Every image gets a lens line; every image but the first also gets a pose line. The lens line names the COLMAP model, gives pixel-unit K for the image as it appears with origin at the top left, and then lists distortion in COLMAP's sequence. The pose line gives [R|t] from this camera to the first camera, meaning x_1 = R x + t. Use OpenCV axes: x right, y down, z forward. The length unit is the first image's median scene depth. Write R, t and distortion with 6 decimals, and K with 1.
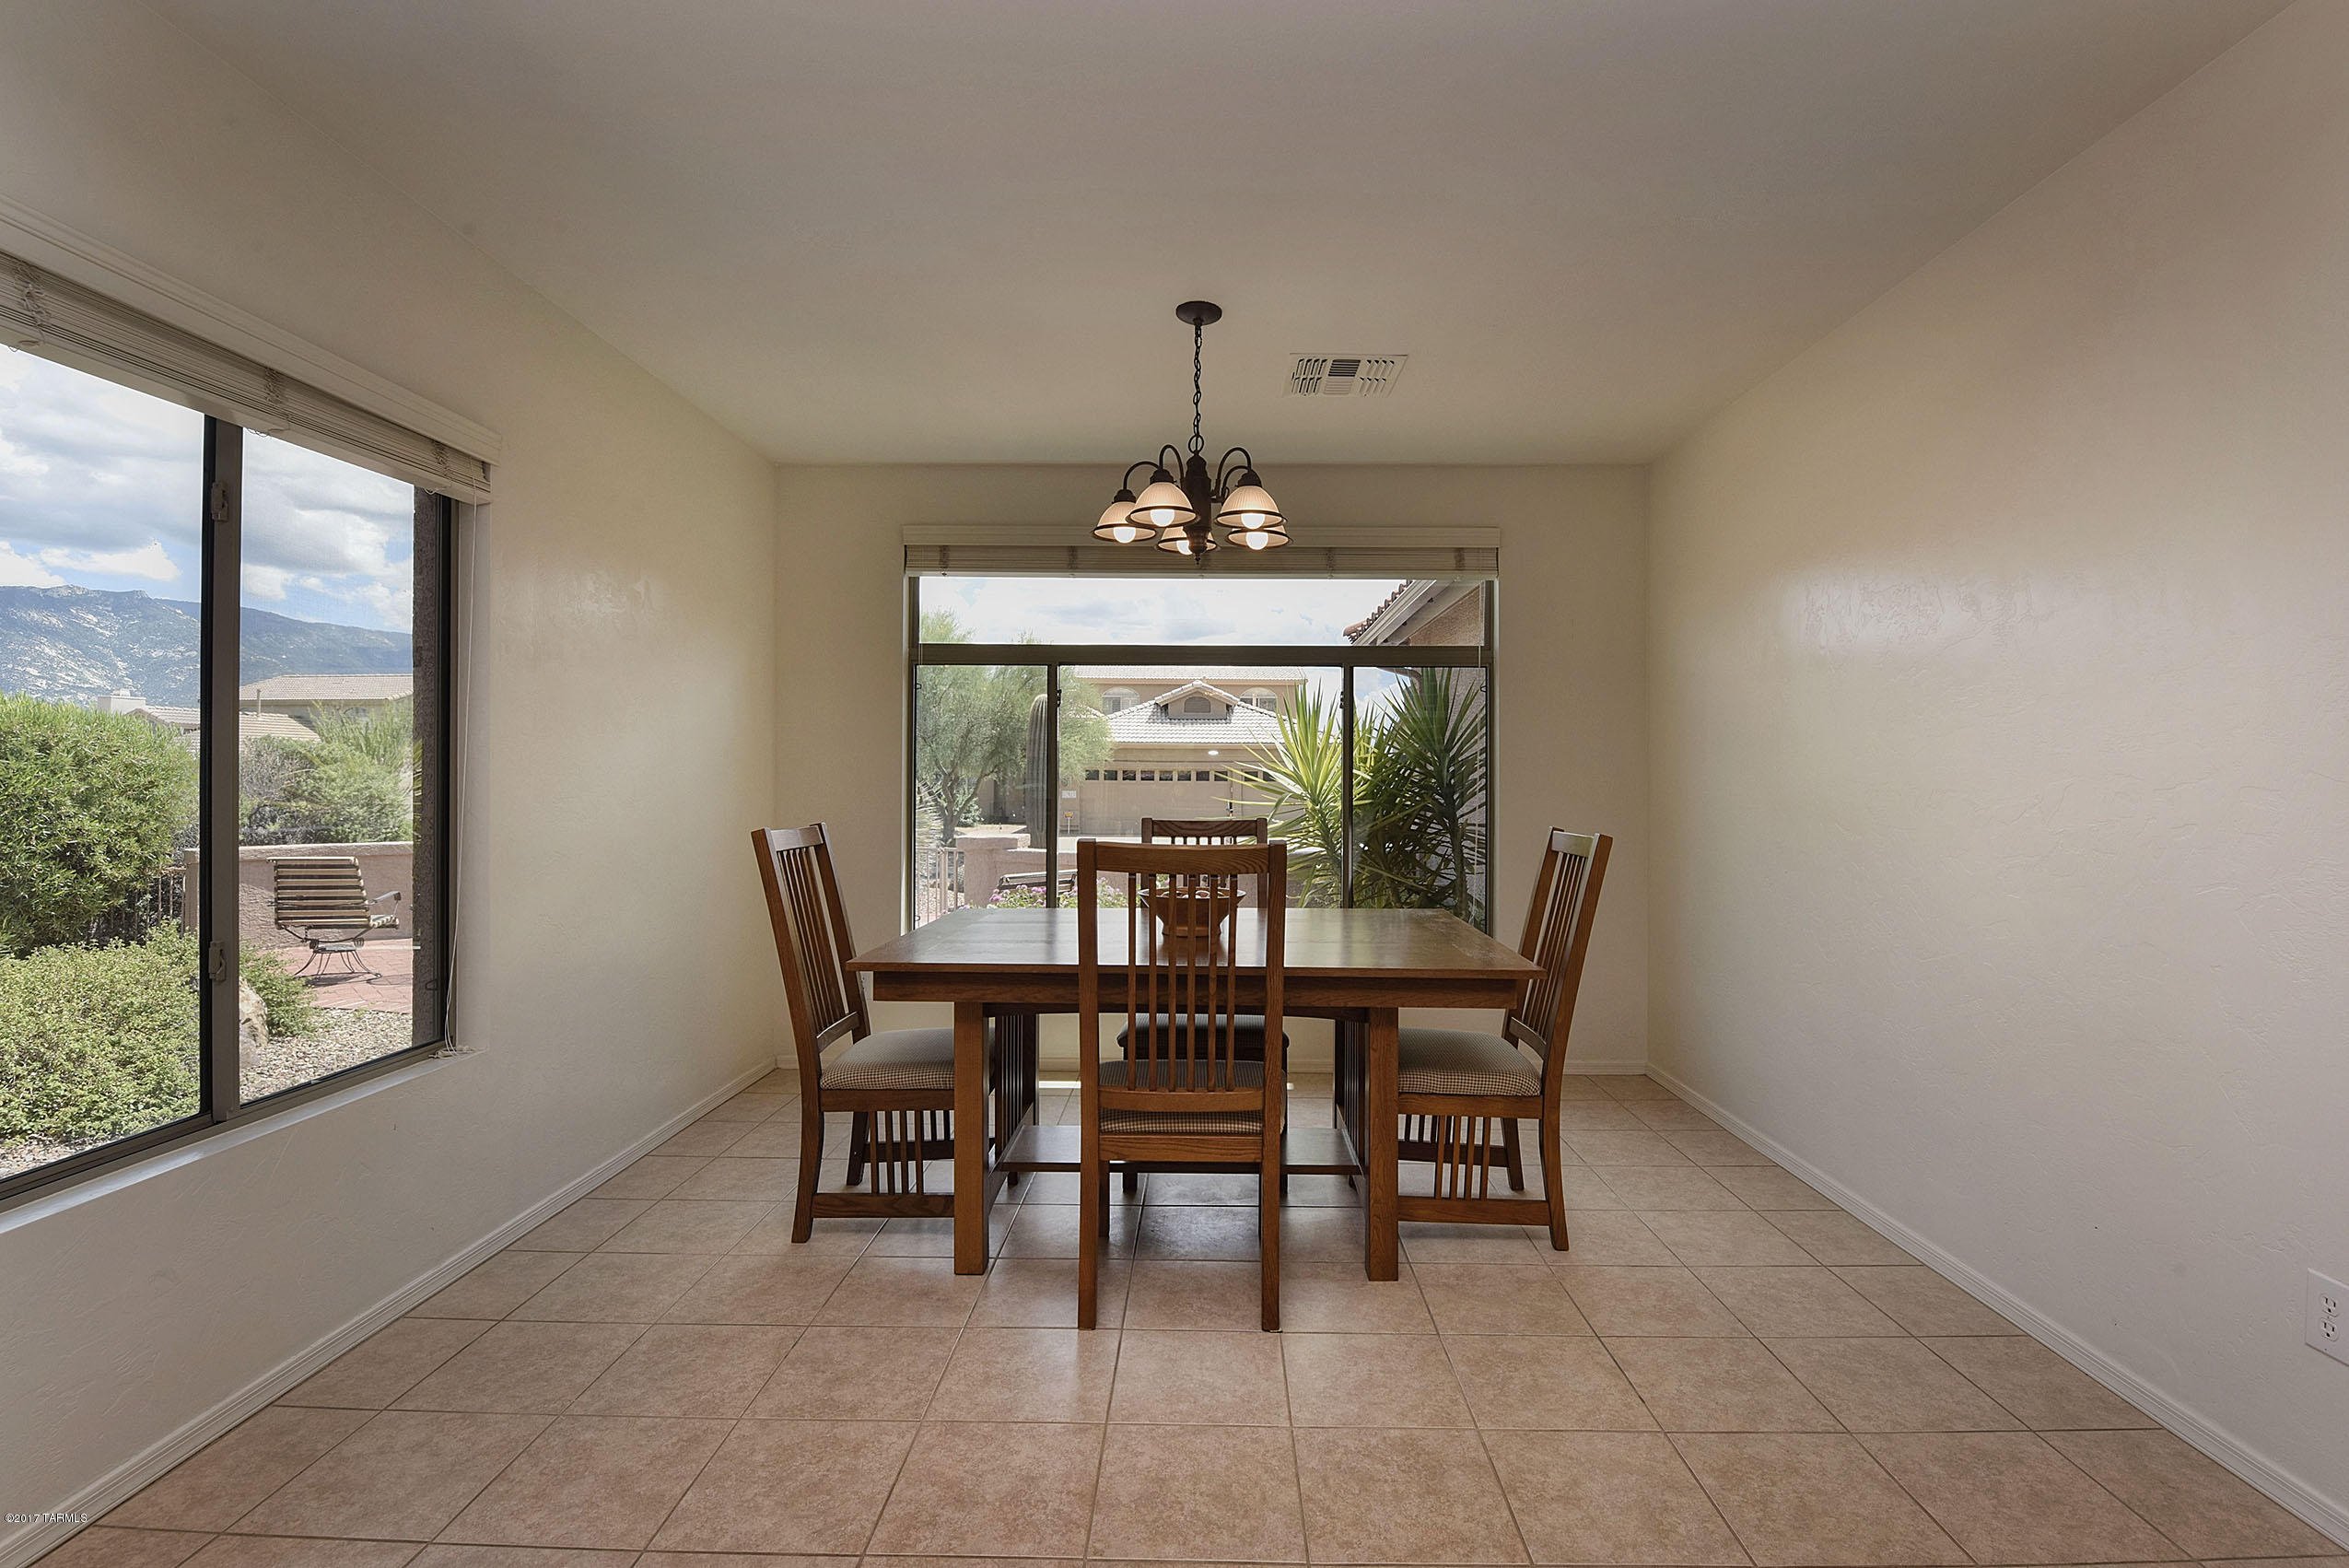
lens RADIAL K [[1041.7, 0, 1204.7], [0, 1041.7, 780.0], [0, 0, 1]] dist [-0.001177, -0.009740]
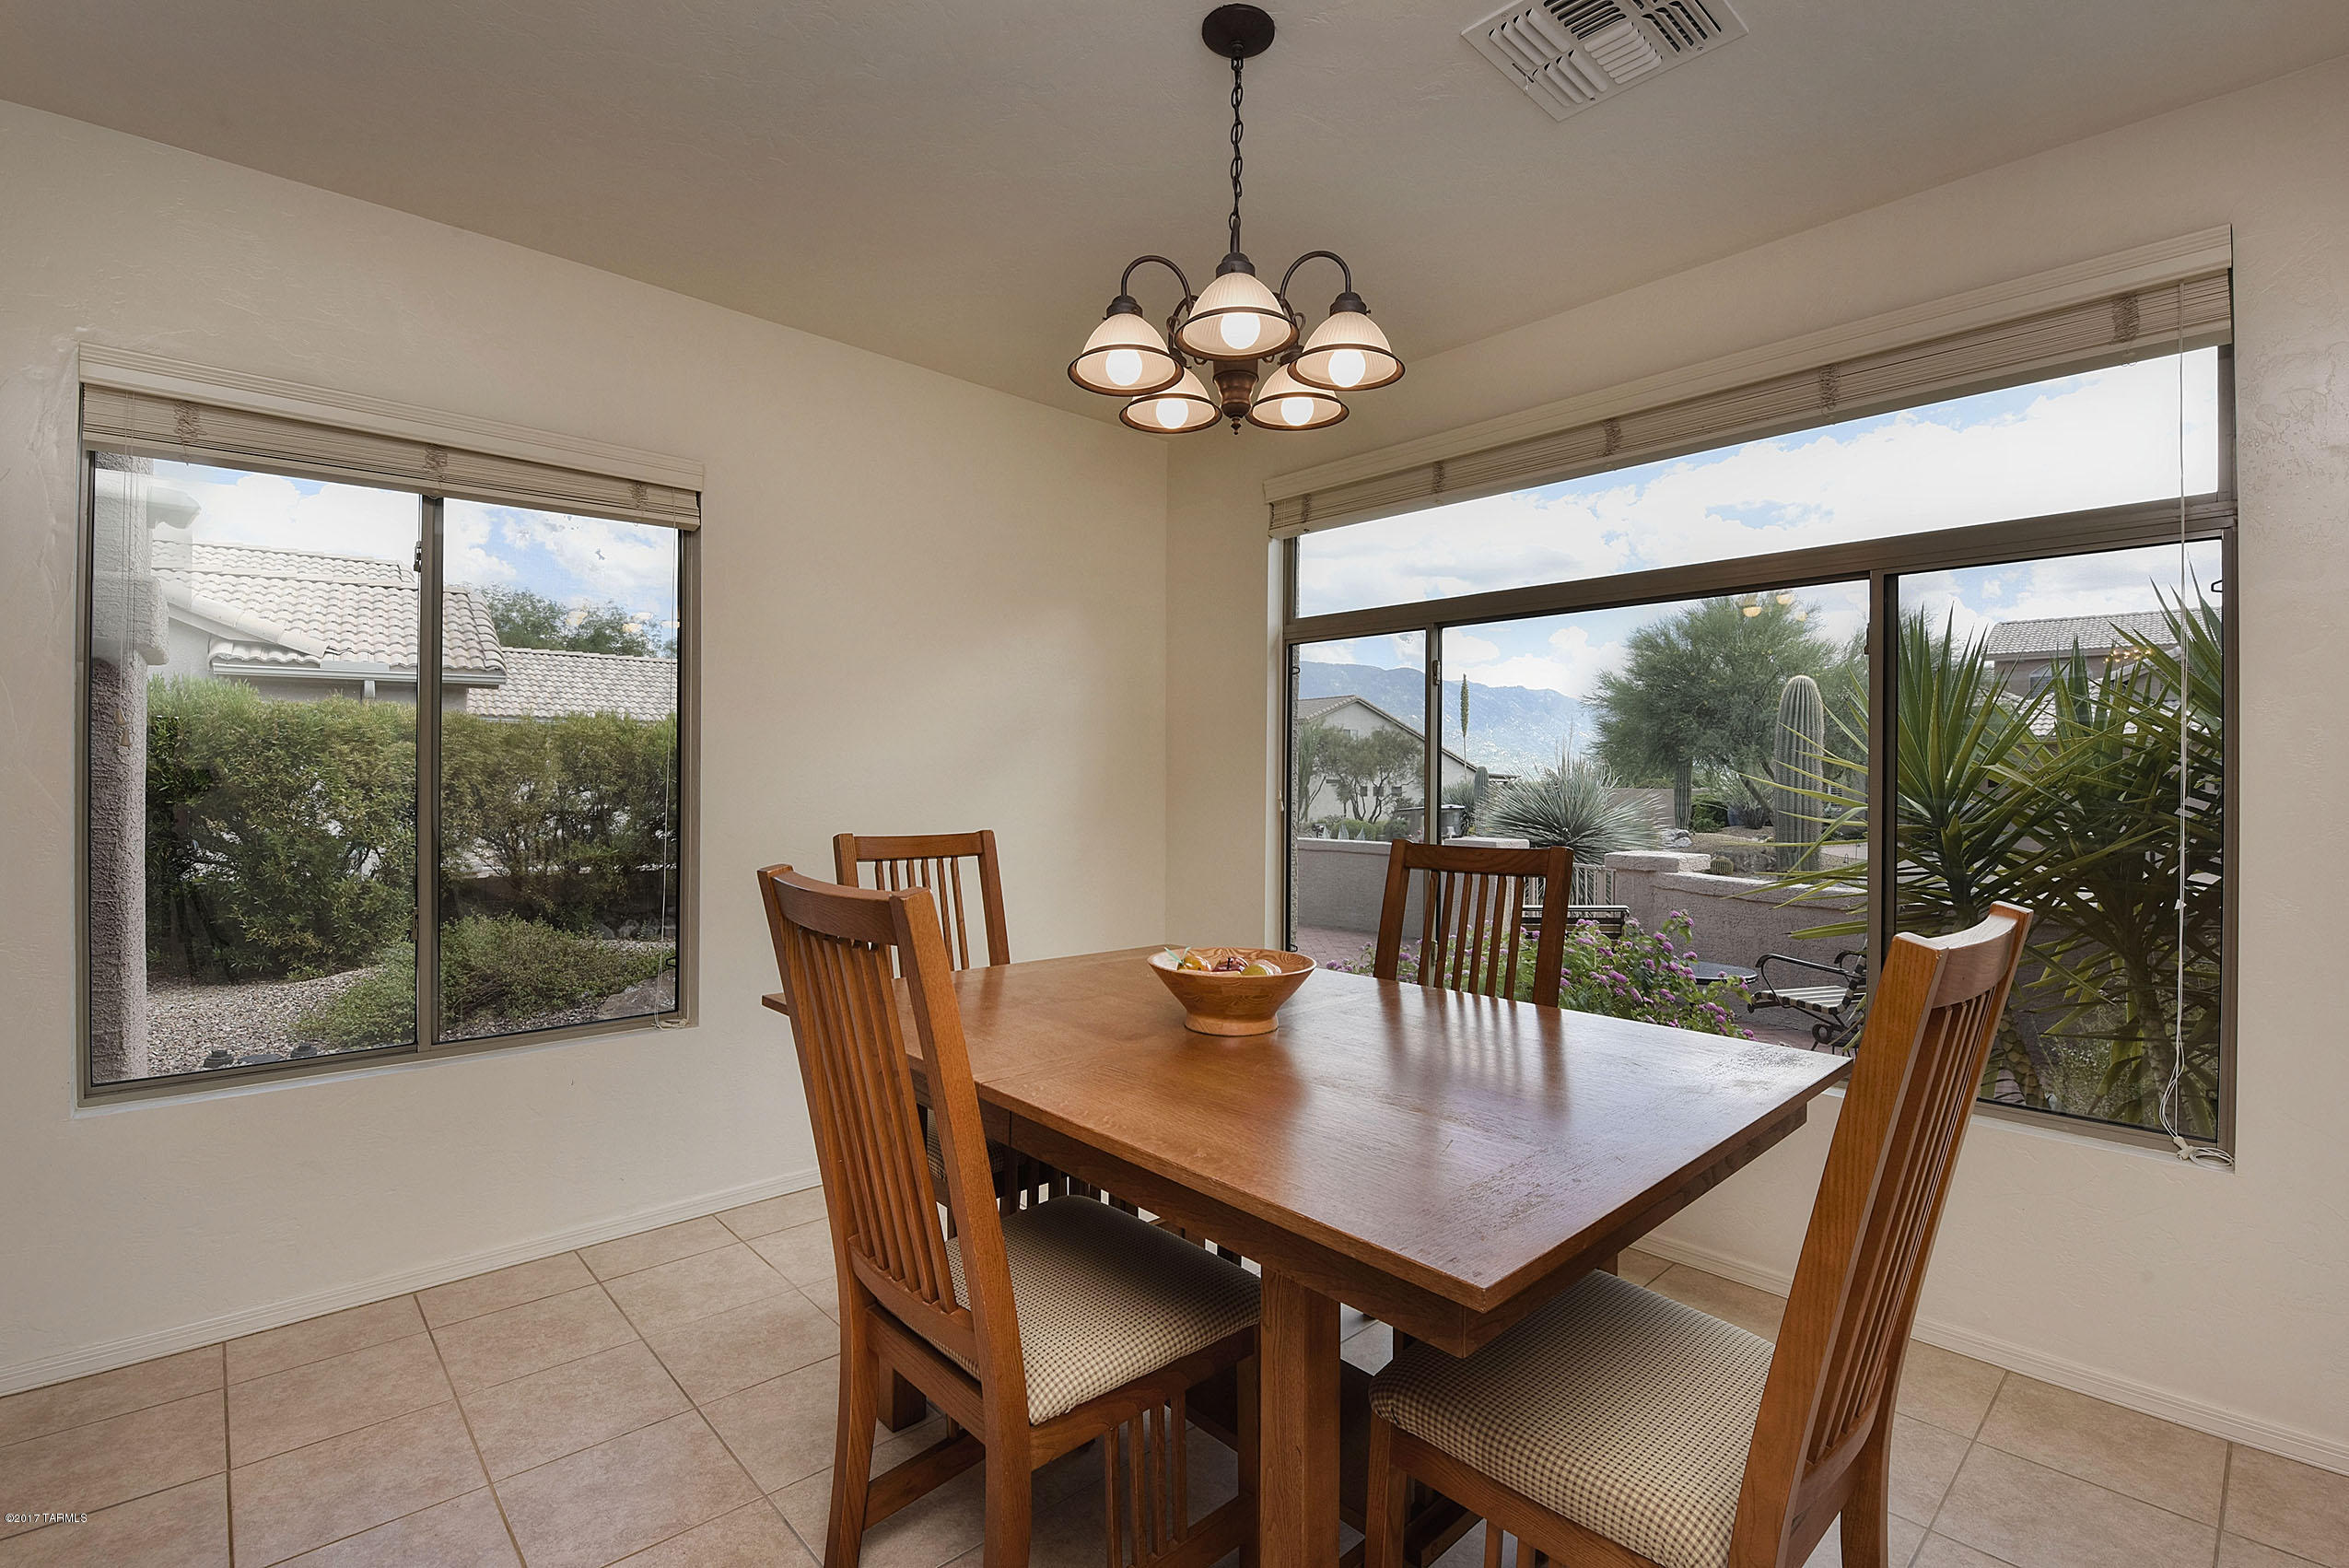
lens RADIAL K [[1069.6, 0, 1191.1], [0, 1069.6, 778.1], [0, 0, 1]] dist [-0.003195, -0.009709]
pose [[0.695309, 0.000035, -0.718711, 0.292803], [-0.003908, 0.999985, -0.003732, 0.000206], [0.718700, 0.005404, 0.695299, 0.363020]]
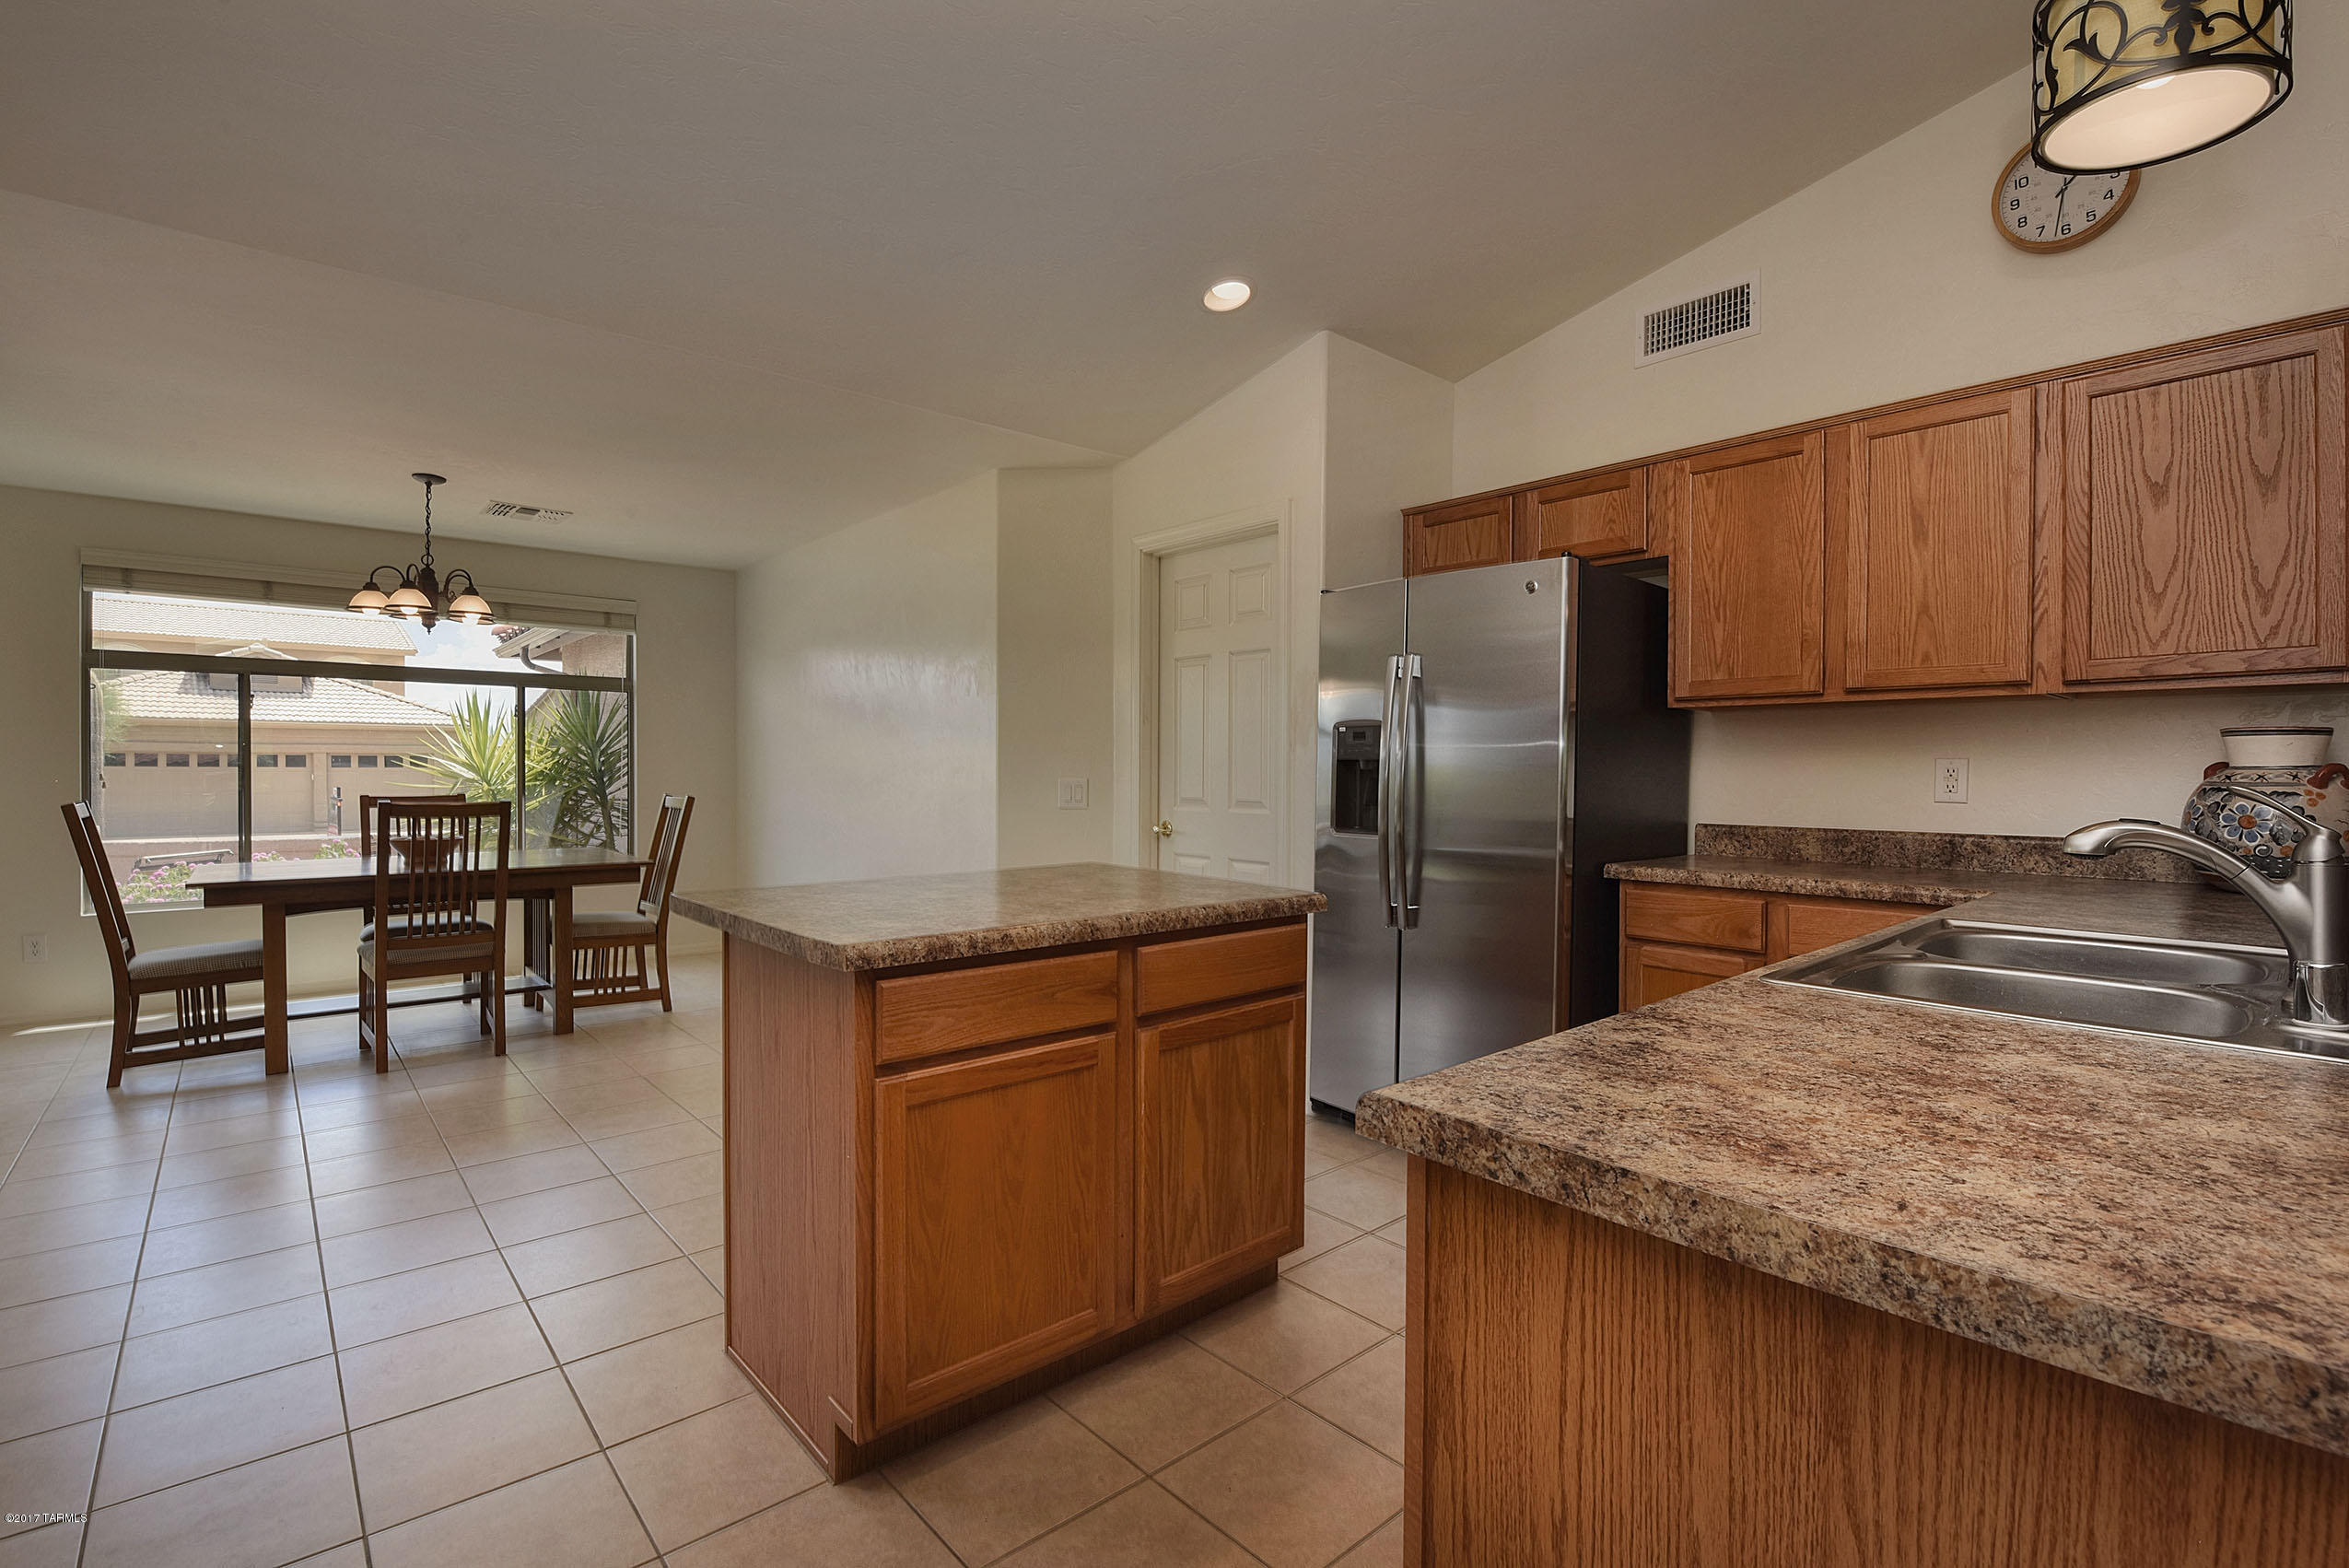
lens RADIAL K [[1069.6, 0, 1191.1], [0, 1069.6, 778.1], [0, 0, 1]] dist [-0.003195, -0.009709]
pose [[0.739873, -0.007889, 0.672701, -0.167168], [-0.000442, 0.999925, 0.012212, -0.003598], [-0.672747, -0.009332, 0.739814, -0.695298]]
